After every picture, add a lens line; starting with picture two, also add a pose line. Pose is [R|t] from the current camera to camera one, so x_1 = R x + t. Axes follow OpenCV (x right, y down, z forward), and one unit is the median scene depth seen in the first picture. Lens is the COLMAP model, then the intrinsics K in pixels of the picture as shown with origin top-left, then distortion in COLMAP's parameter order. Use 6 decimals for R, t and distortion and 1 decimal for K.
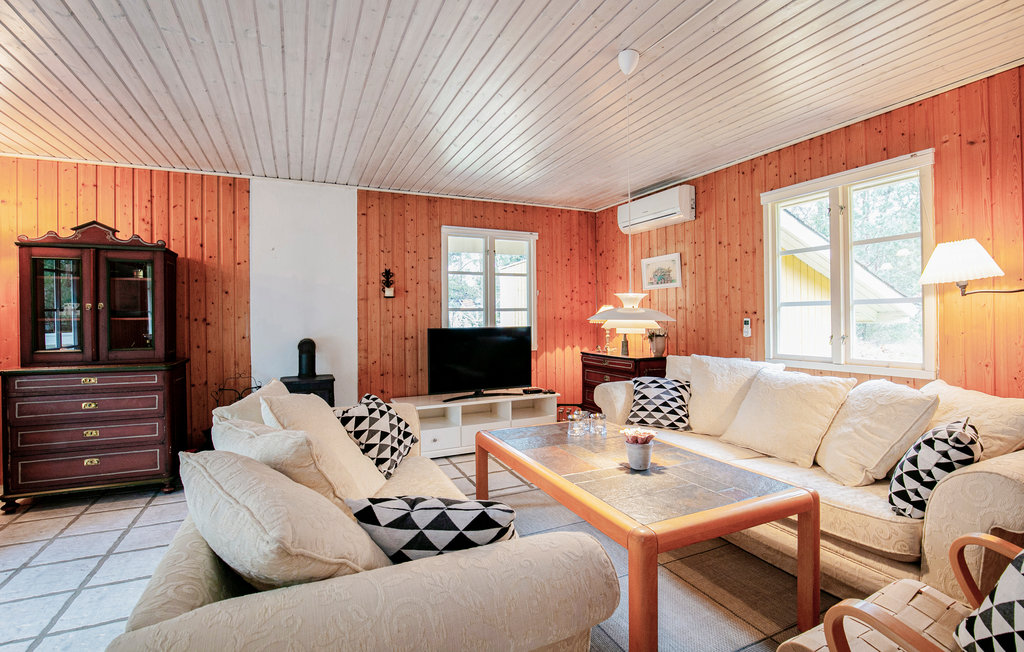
lens RADIAL K [[488.5, 0, 508.7], [0, 488.5, 314.1], [0, 0, 1]] dist [-0.002202, -0.000177]
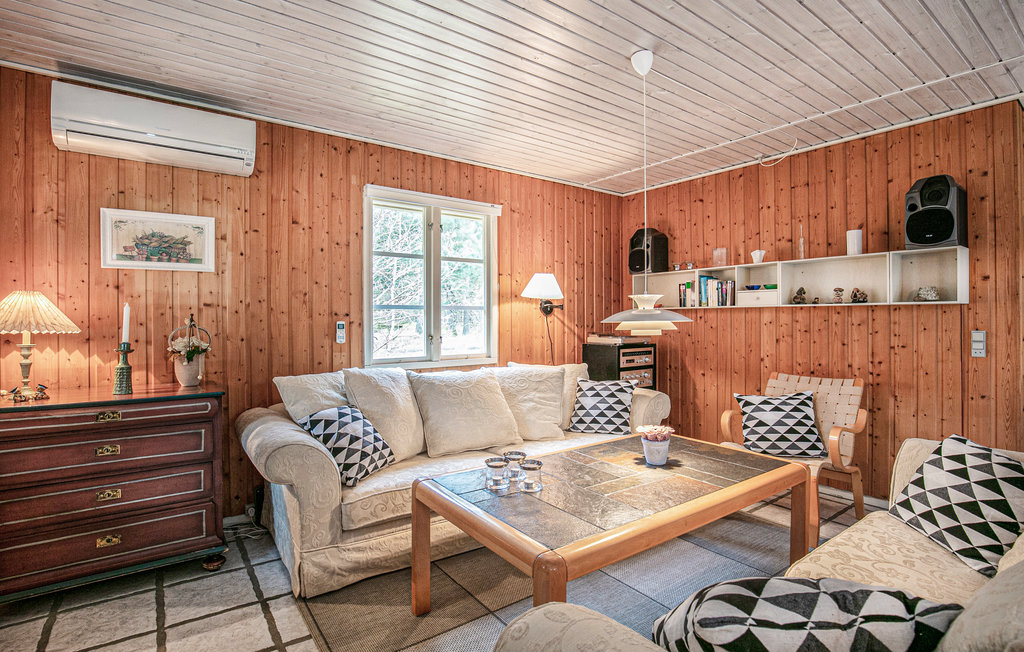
lens RADIAL K [[488.5, 0, 508.7], [0, 488.5, 314.1], [0, 0, 1]] dist [-0.002202, -0.000177]
pose [[-0.198723, 0.014154, 0.979953, -0.397029], [-0.004106, 0.999875, -0.015274, 0.007755], [-0.980047, -0.007059, -0.198640, 0.866462]]
